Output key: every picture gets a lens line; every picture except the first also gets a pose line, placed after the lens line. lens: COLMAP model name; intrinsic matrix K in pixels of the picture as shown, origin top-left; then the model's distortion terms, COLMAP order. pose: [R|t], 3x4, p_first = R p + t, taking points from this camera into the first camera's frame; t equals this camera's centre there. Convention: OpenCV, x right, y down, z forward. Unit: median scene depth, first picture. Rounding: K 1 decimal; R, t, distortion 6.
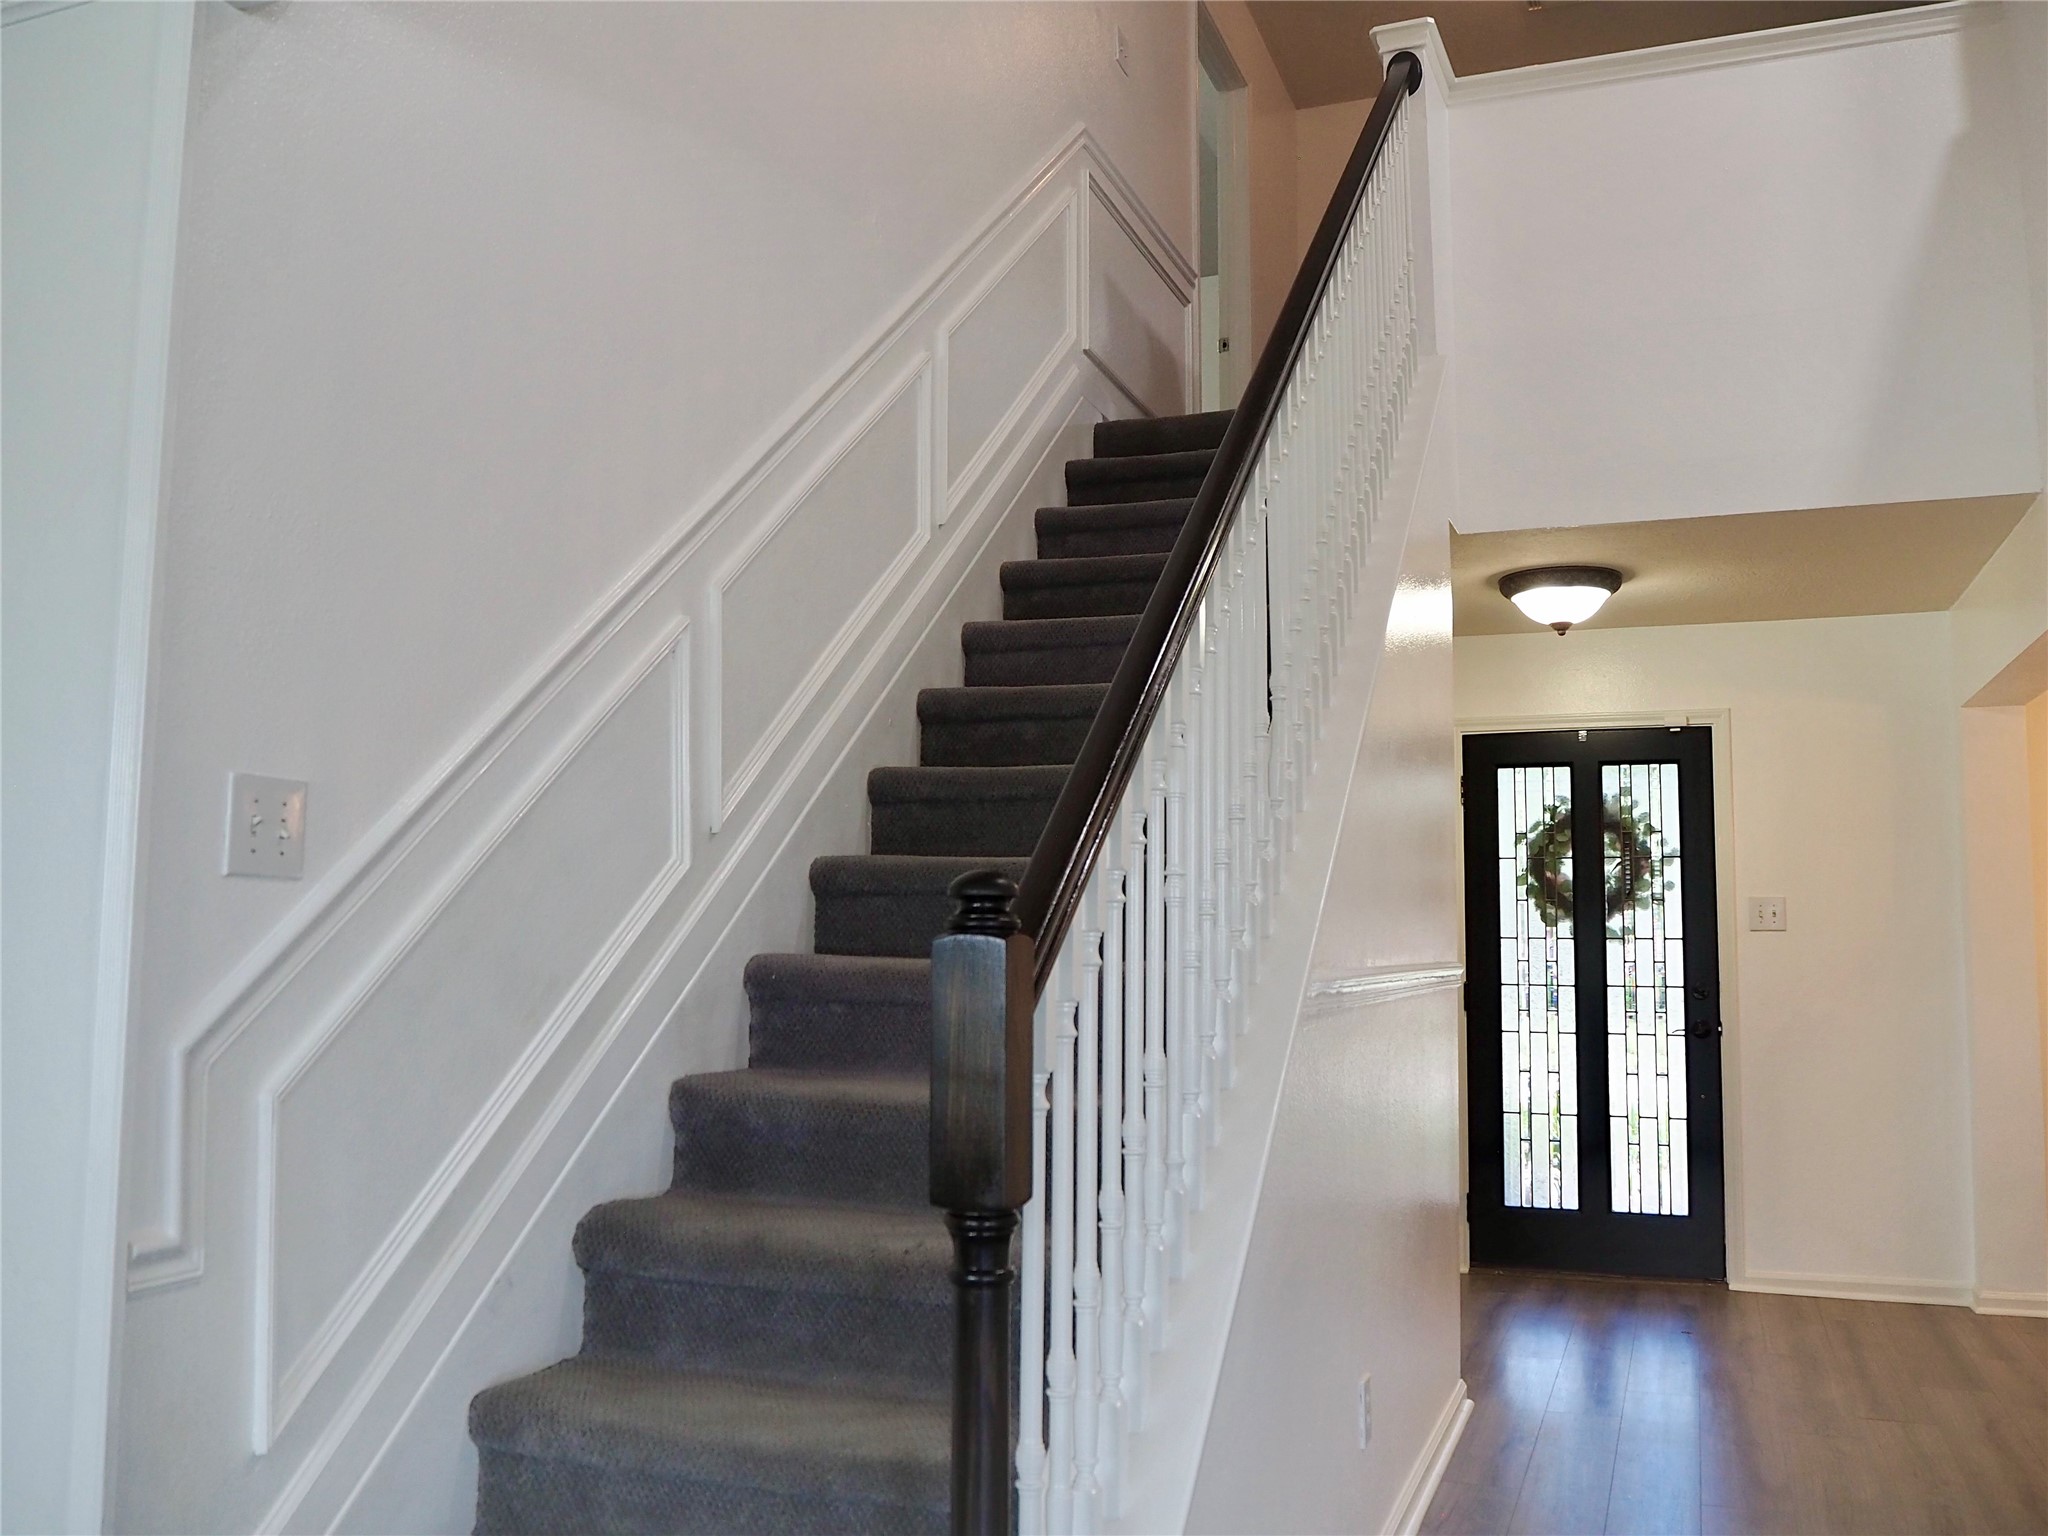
lens RADIAL K [[1709.0, 0, 1024.0], [0, 1709.0, 768.0], [0, 0, 1]] dist [-0.065205, 0.018622]
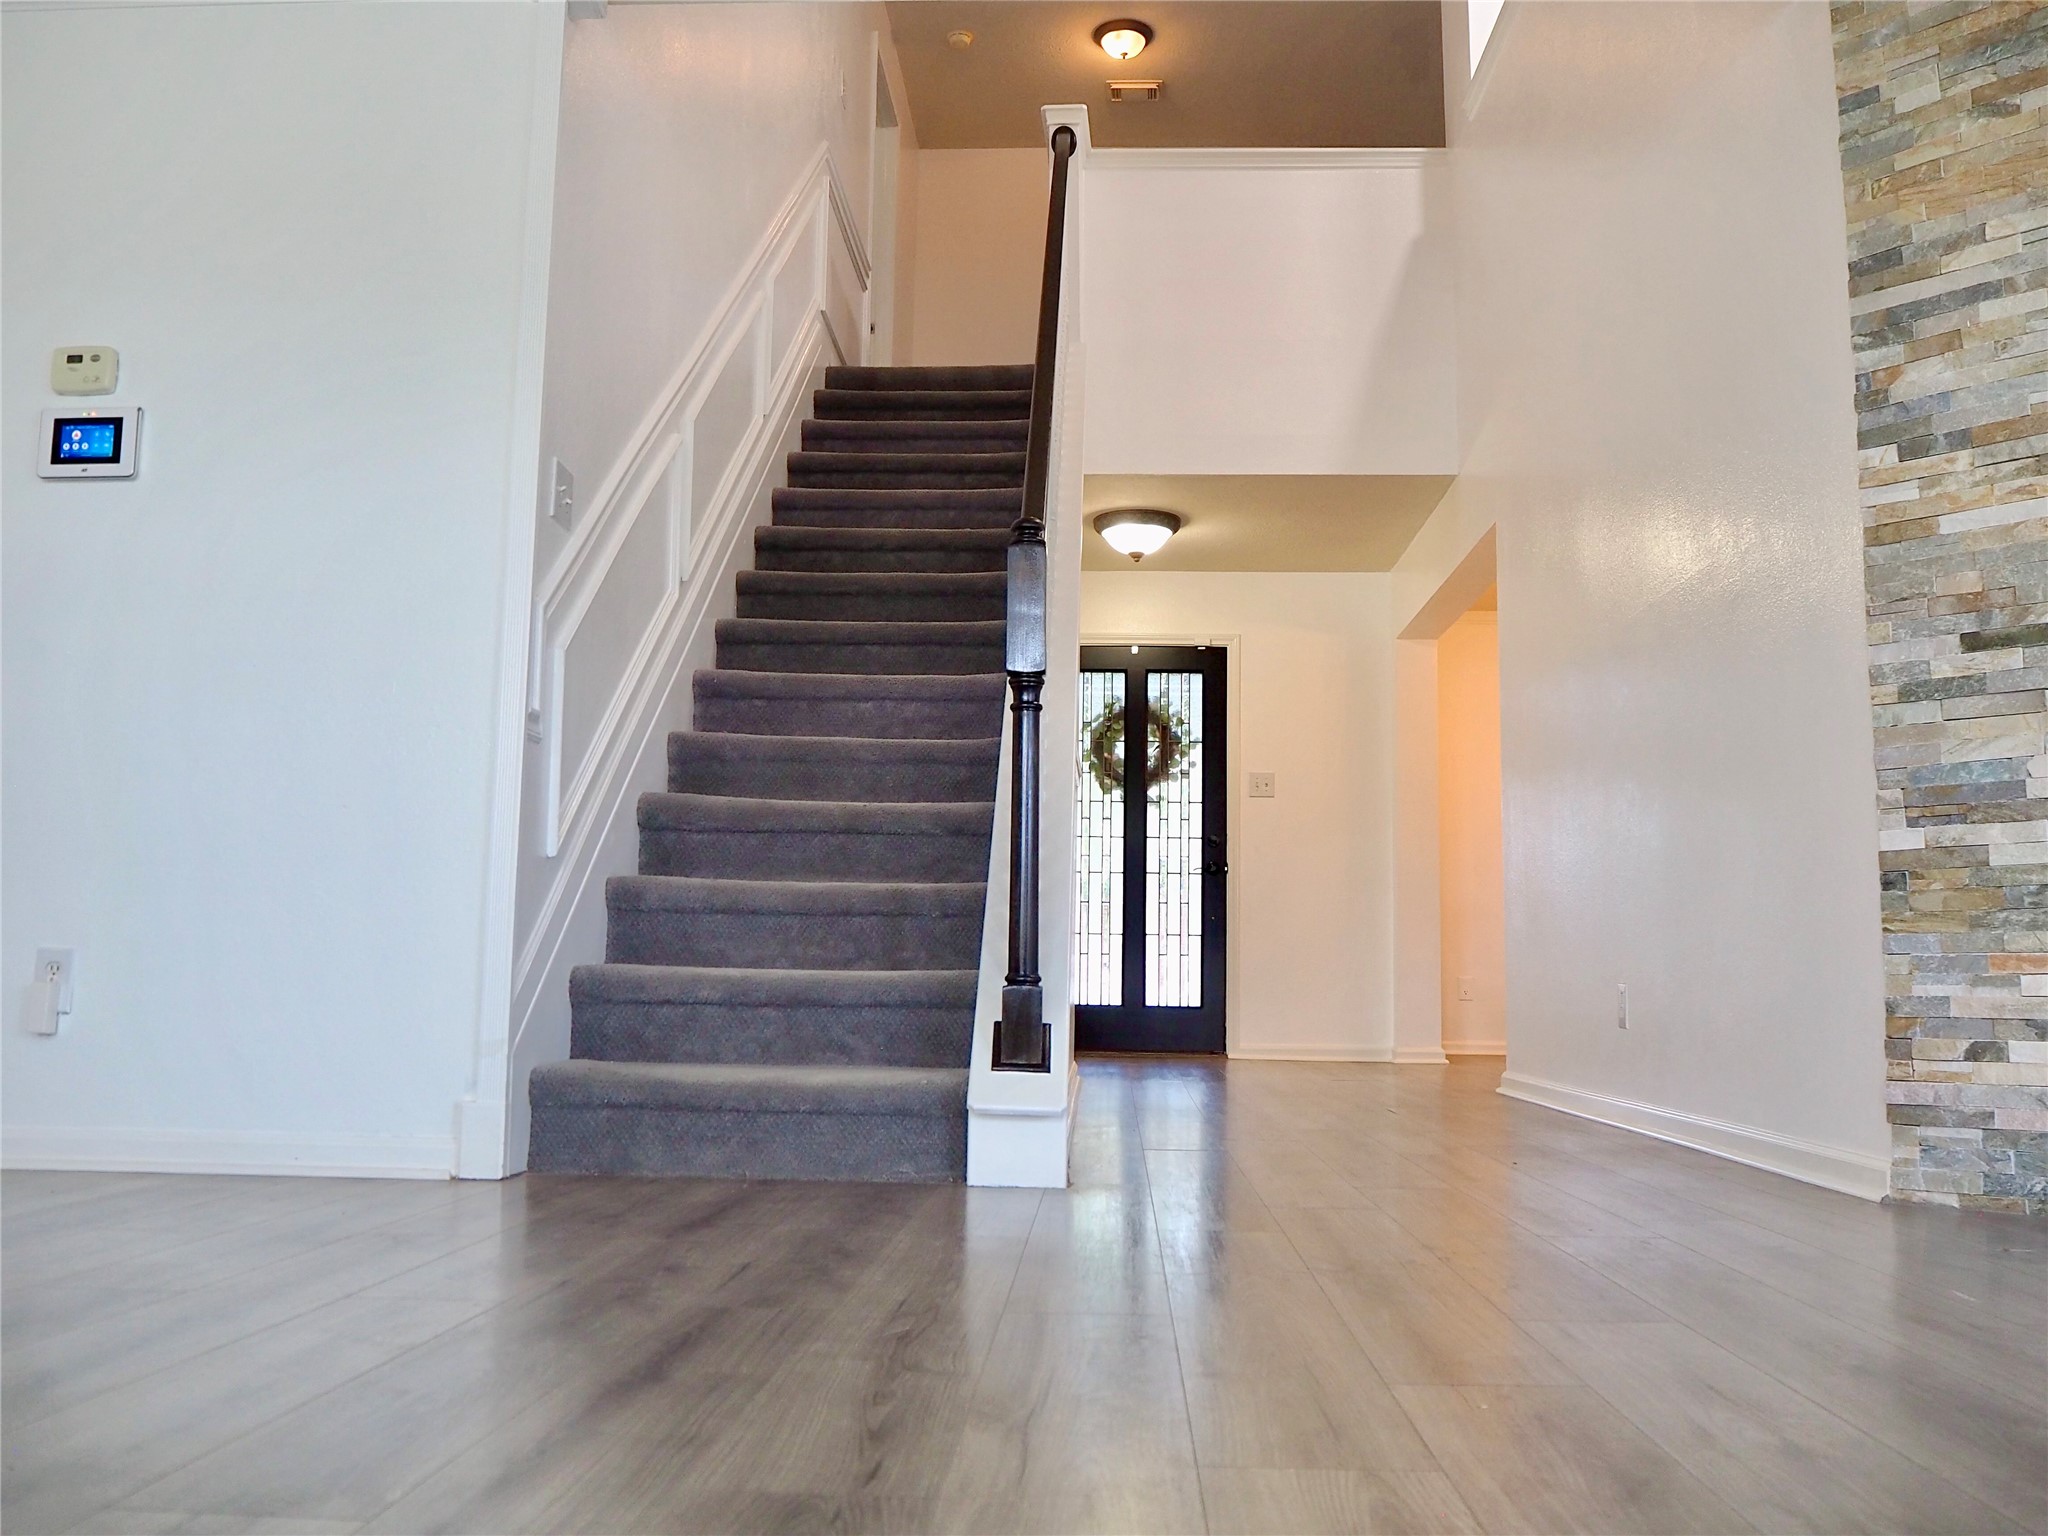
lens RADIAL K [[1709.0, 0, 1024.0], [0, 1709.0, 768.0], [0, 0, 1]] dist [-0.065205, 0.018622]
pose [[0.949915, 0.043989, 0.309396, -0.166492], [-0.040460, 0.999022, -0.017817, 0.102481], [-0.309877, 0.004406, 0.950766, -0.248573]]
